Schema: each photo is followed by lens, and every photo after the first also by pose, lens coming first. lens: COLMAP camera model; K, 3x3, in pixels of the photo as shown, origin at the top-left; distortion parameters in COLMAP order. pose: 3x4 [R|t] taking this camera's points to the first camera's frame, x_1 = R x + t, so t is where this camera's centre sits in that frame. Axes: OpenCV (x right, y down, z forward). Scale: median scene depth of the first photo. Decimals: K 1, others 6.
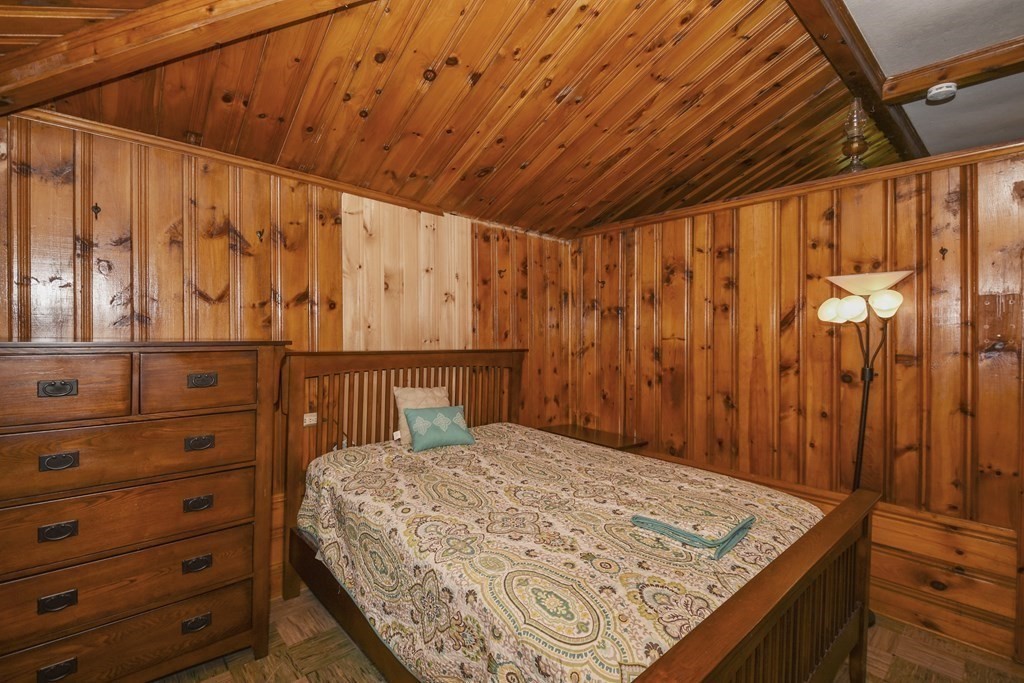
lens RADIAL K [[453.6, 0, 508.0], [0, 453.6, 334.9], [0, 0, 1]] dist [0.005401, -0.010276]
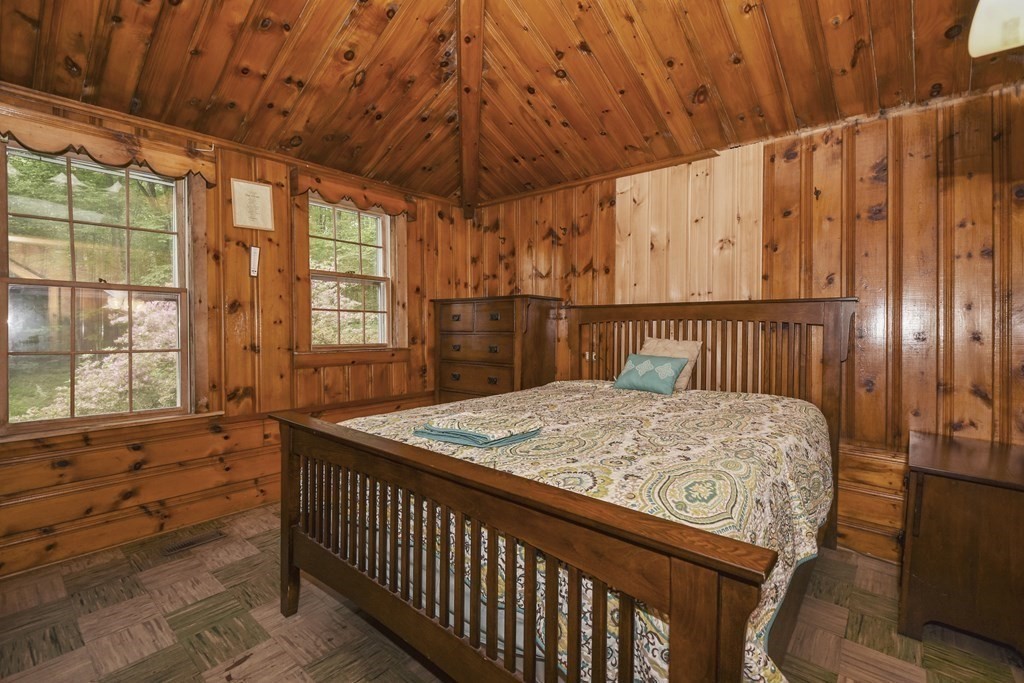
lens RADIAL K [[453.6, 0, 513.4], [0, 453.6, 340.6], [0, 0, 1]] dist [0.005401, -0.010276]
pose [[0.135004, 0.007306, -0.990818, 0.835077], [-0.004360, 0.999968, 0.006779, 0.124397], [0.990835, 0.003404, 0.135032, 0.552935]]
